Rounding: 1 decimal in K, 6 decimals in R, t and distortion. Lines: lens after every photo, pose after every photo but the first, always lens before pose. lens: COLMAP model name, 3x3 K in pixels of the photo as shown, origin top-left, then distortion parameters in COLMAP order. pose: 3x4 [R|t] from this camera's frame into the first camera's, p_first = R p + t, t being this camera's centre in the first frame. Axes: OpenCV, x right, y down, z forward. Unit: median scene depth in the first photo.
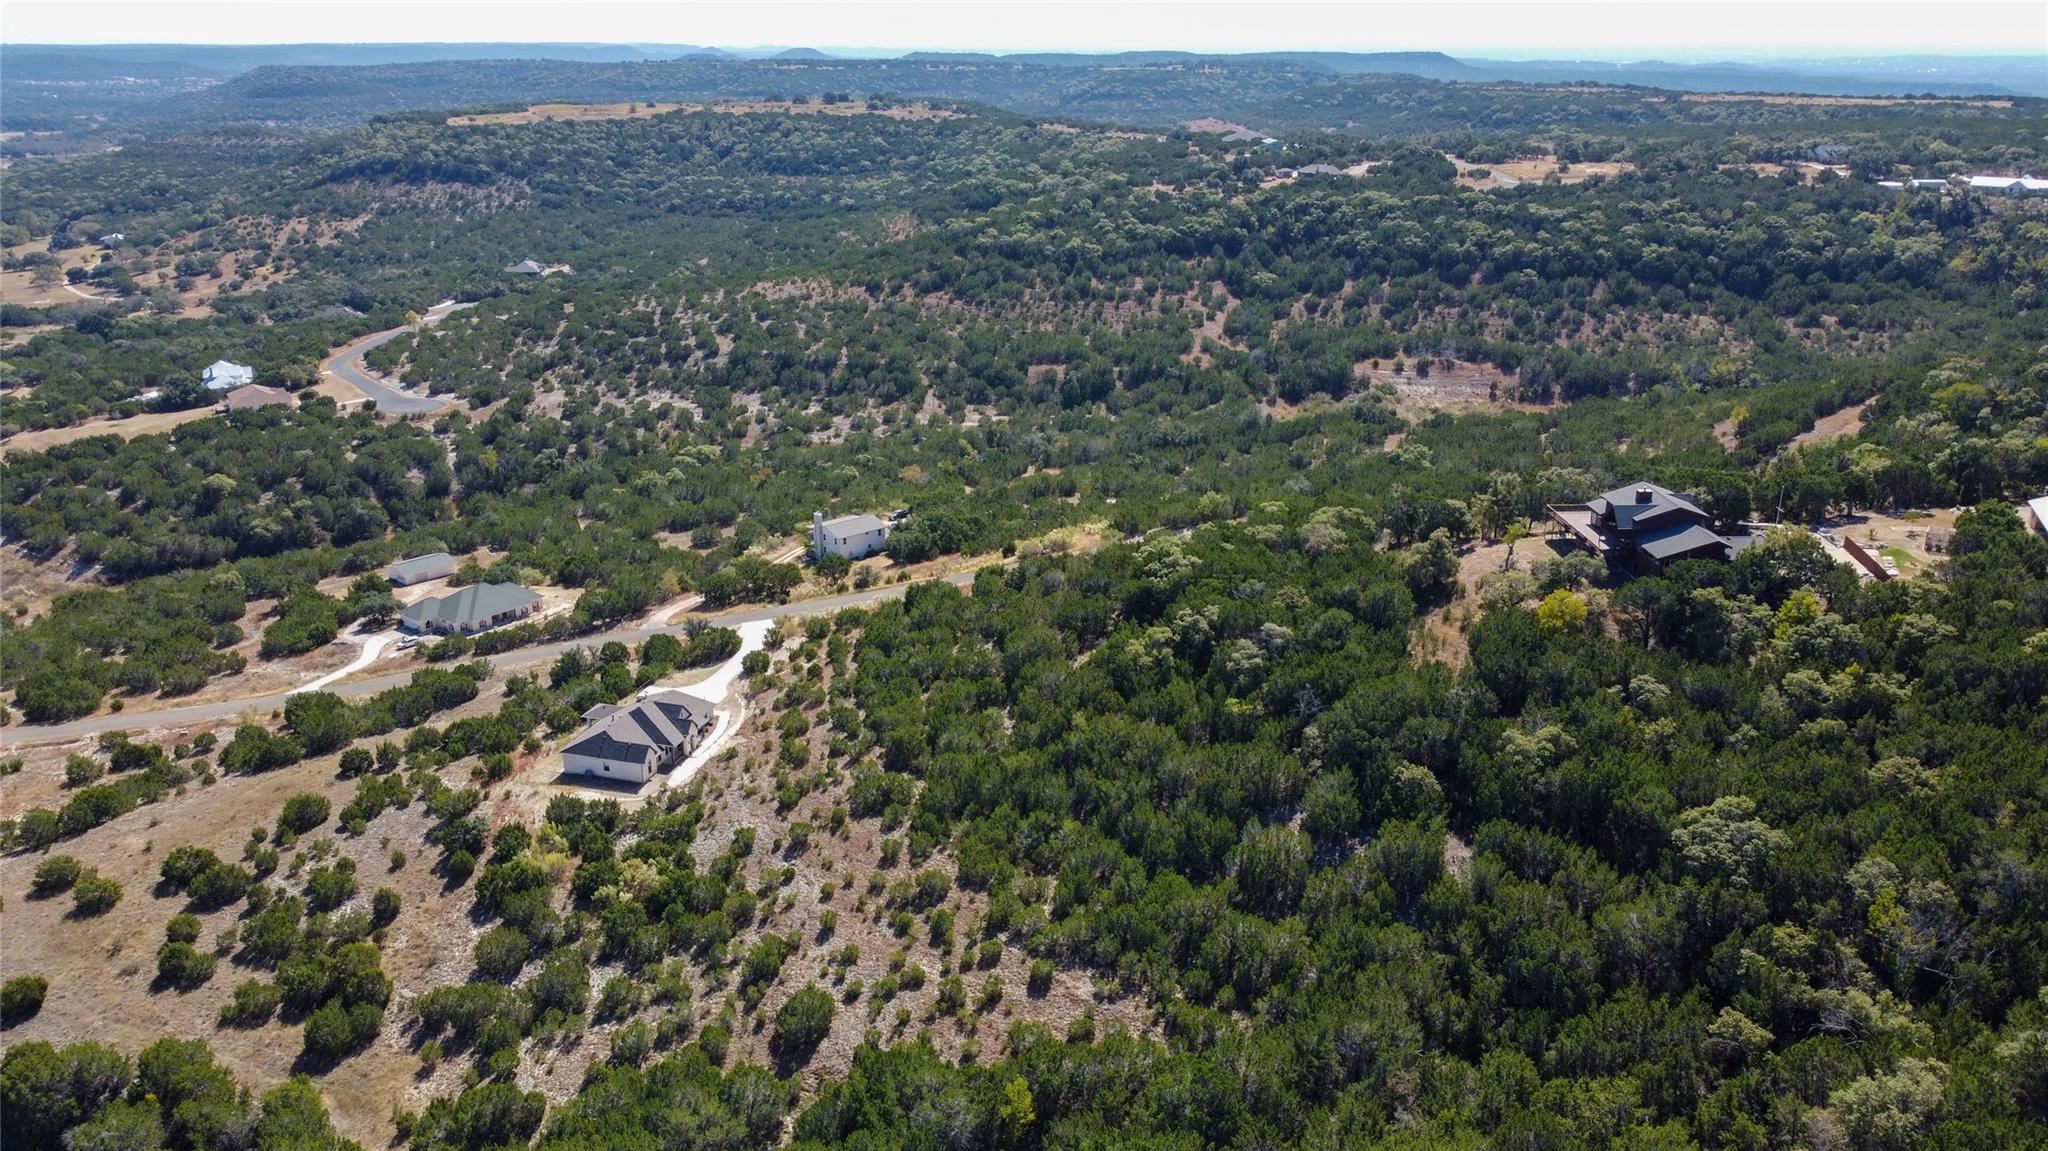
lens RADIAL K [[1553.8, 0, 1023.3], [0, 1553.8, 581.5], [0, 0, 1]] dist [-0.001840, -0.004789]
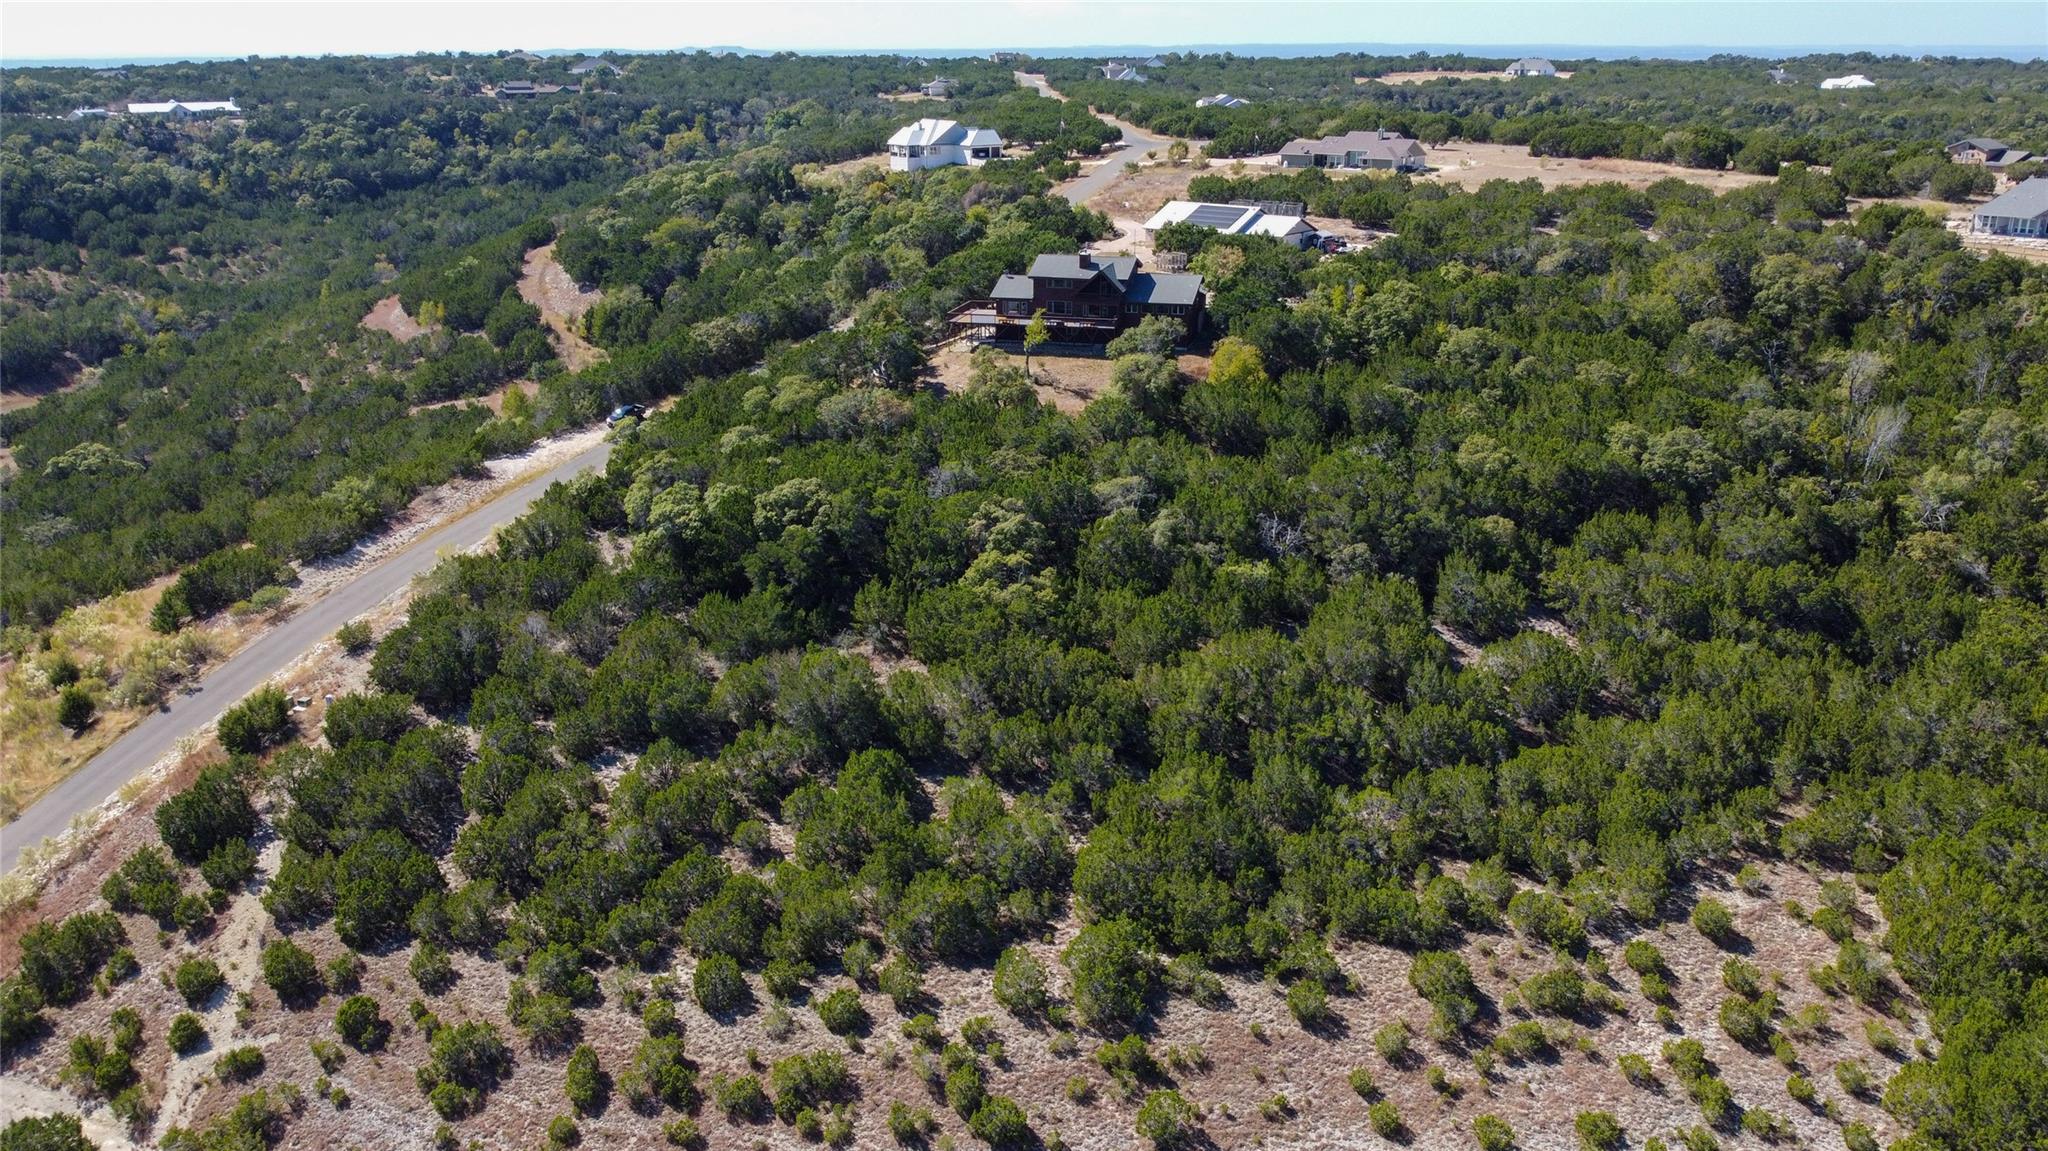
lens RADIAL K [[1553.8, 0, 1026.4], [0, 1553.8, 575.9], [0, 0, 1]] dist [-0.001840, -0.004789]
pose [[0.285895, -0.312944, 0.905721, -0.194759], [0.322942, 0.921345, 0.216404, -0.037787], [-0.902204, 0.230627, 0.364471, 0.309312]]
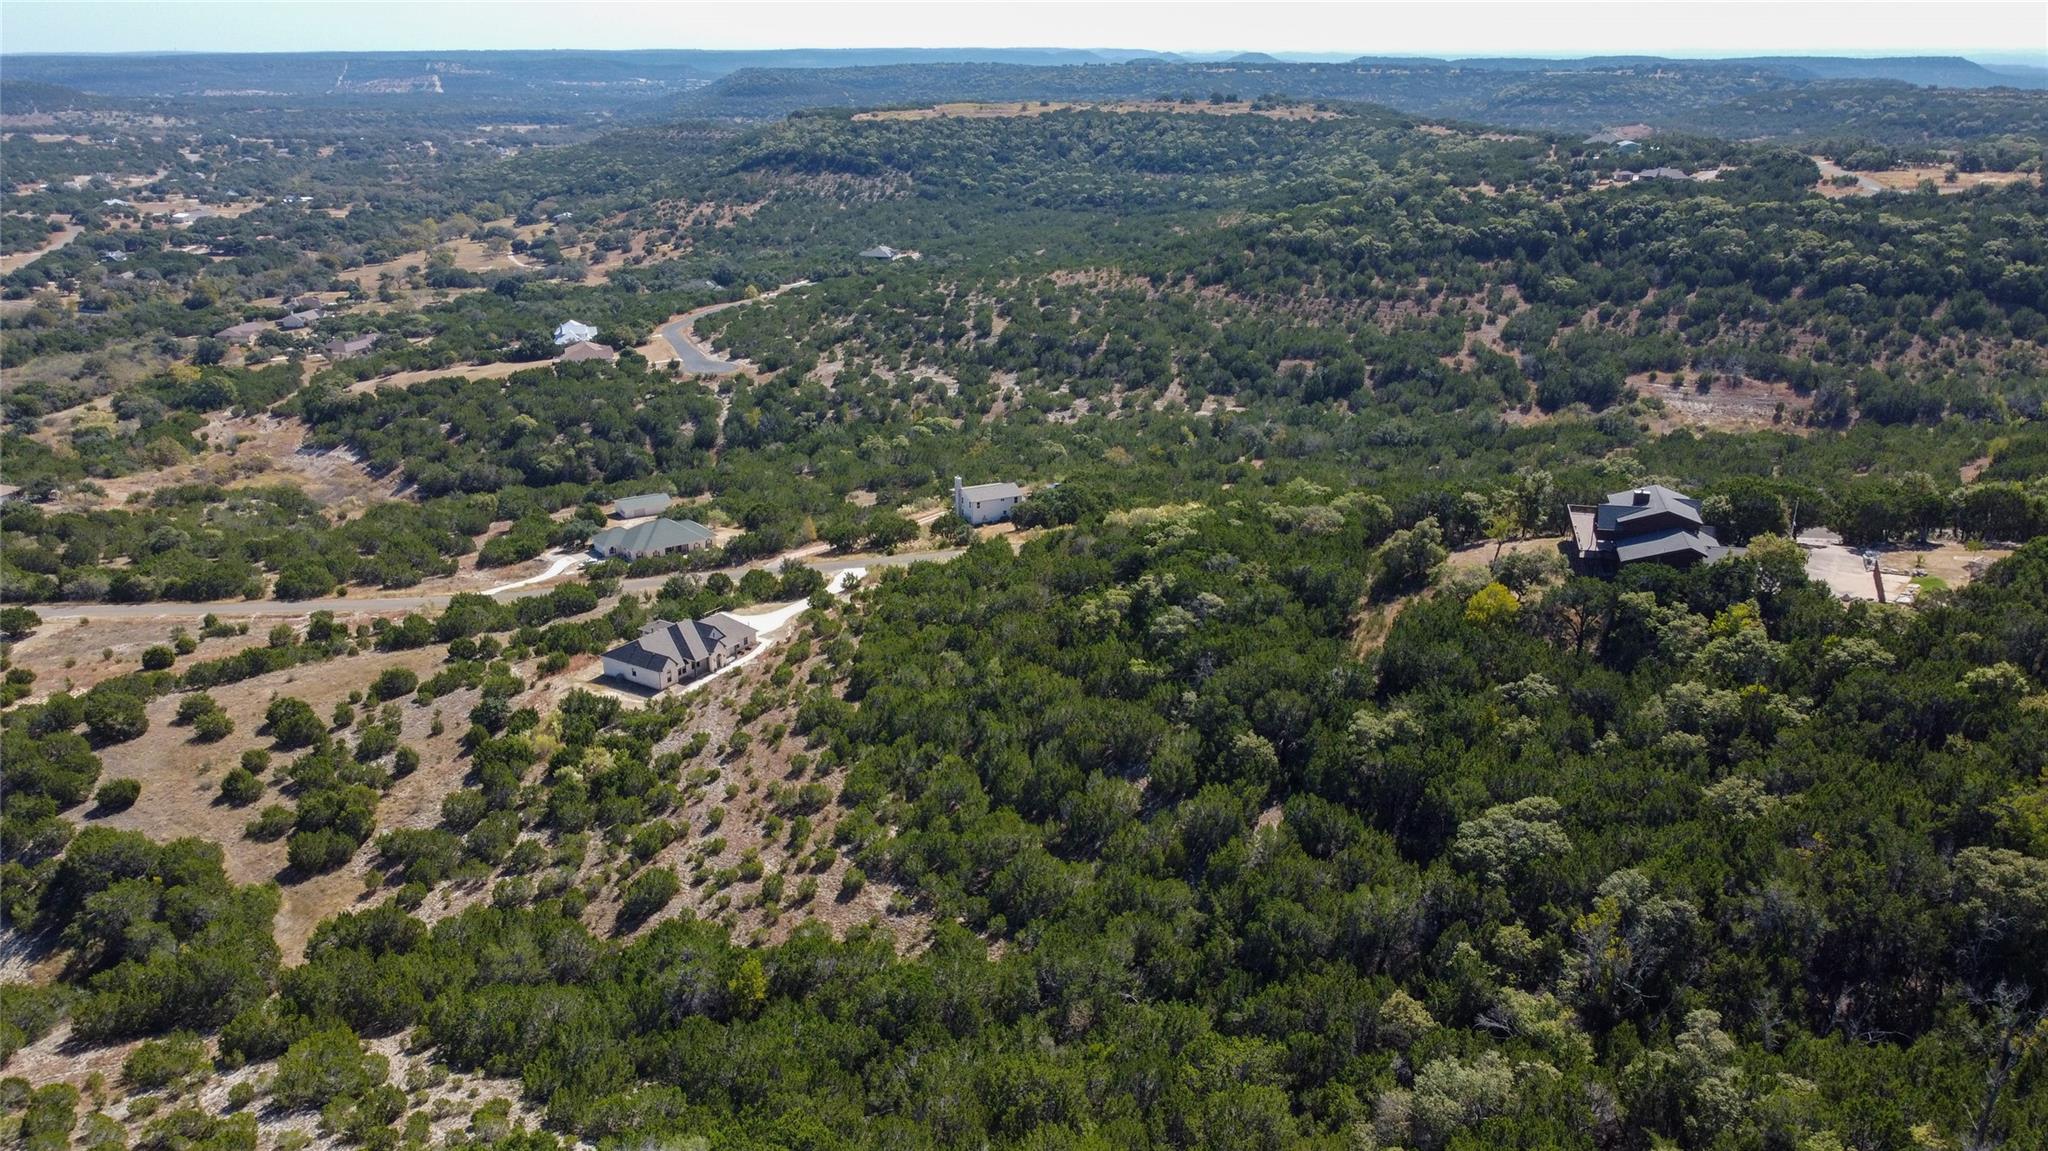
lens RADIAL K [[1553.8, 0, 1023.6], [0, 1553.8, 580.1], [0, 0, 1]] dist [-0.001840, -0.004789]
pose [[0.960668, 0.088075, -0.263361, 0.120975], [-0.089127, 0.995988, 0.007976, 0.008313], [0.263007, 0.015811, 0.964664, -0.000823]]
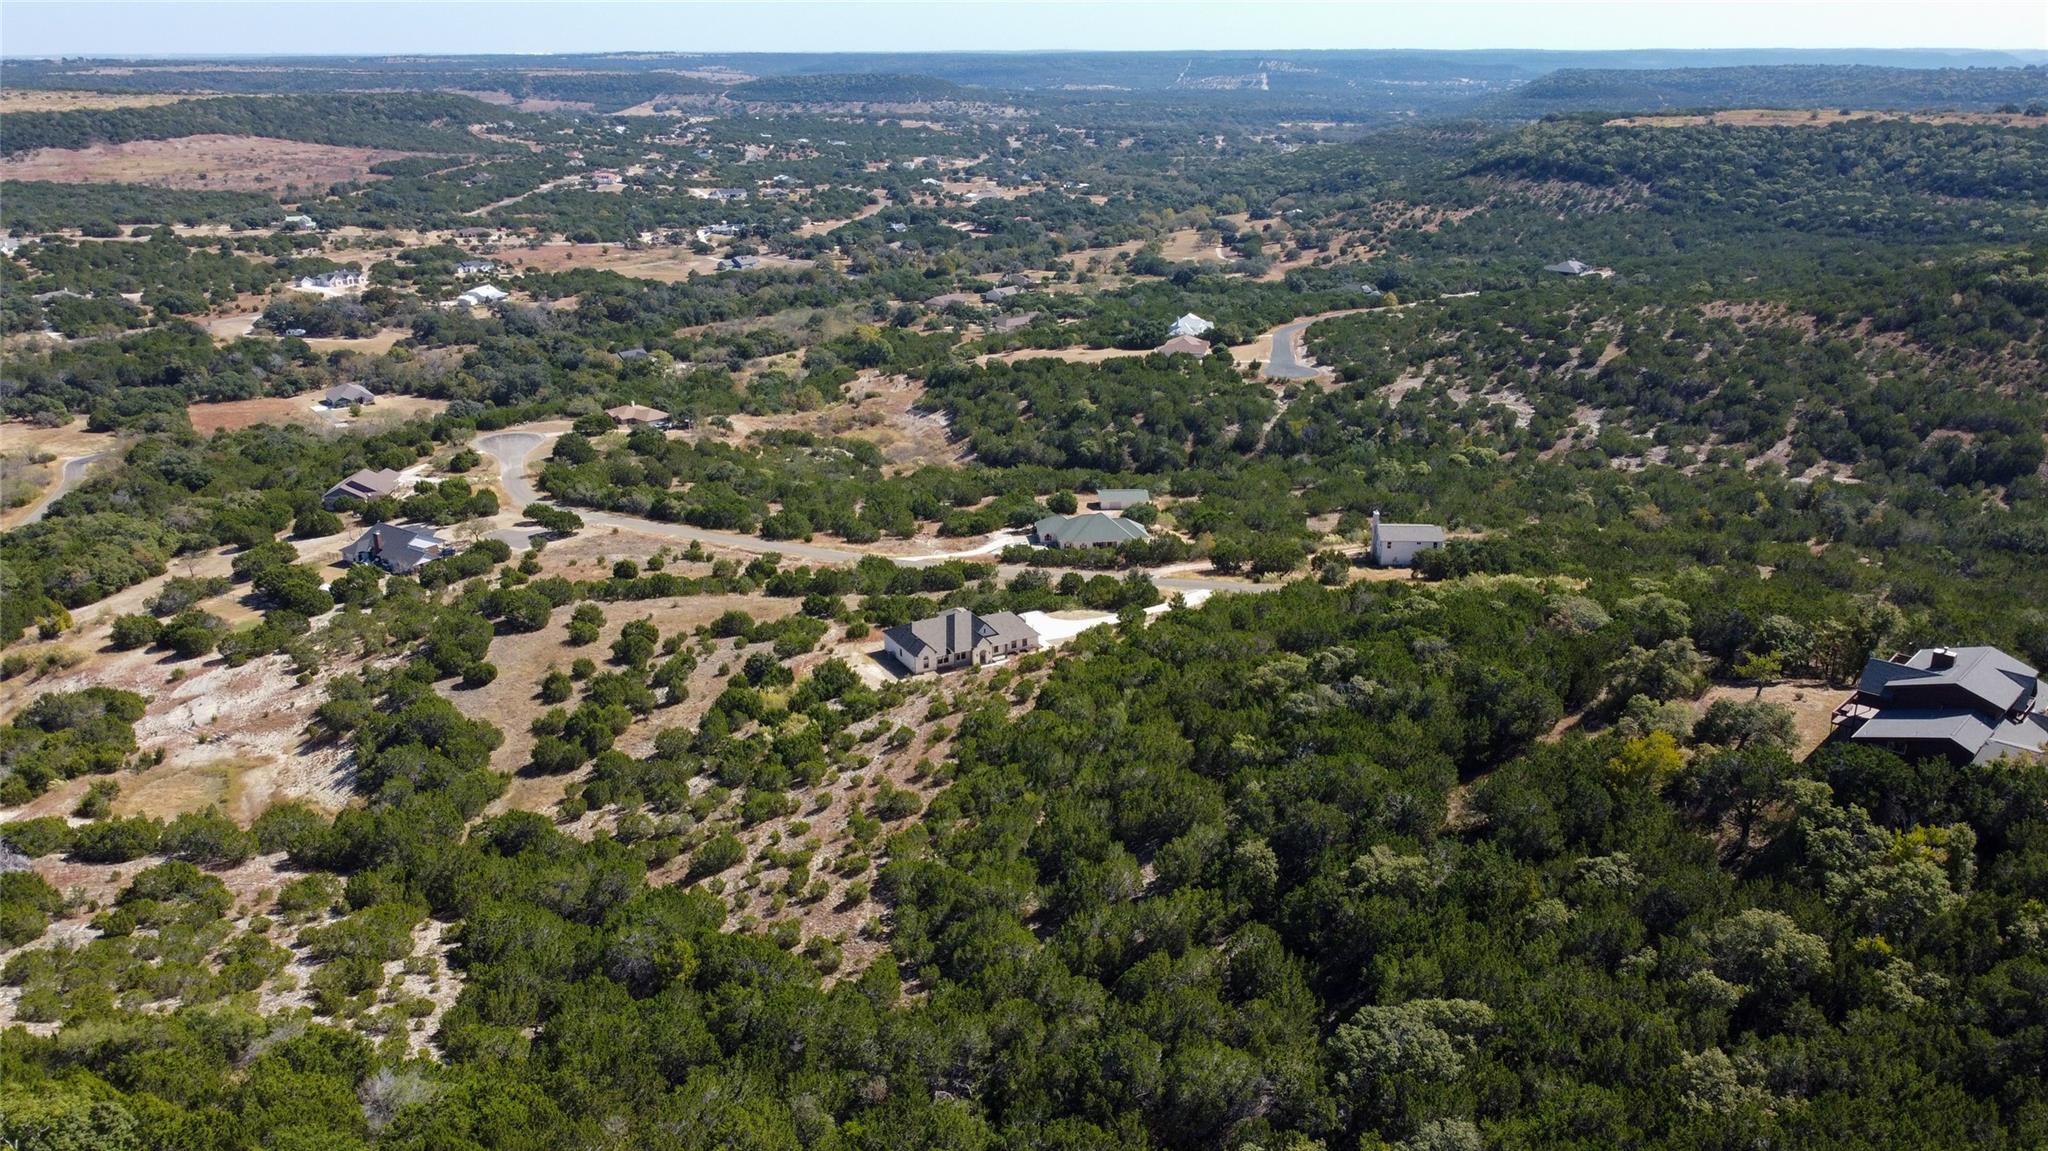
lens RADIAL K [[1553.8, 0, 1024.7], [0, 1553.8, 578.3], [0, 0, 1]] dist [-0.001840, -0.004789]
pose [[0.705267, 0.227051, -0.671600, 0.234311], [-0.230708, 0.969267, 0.085412, -0.022453], [0.670353, 0.094705, 0.735974, 0.088166]]
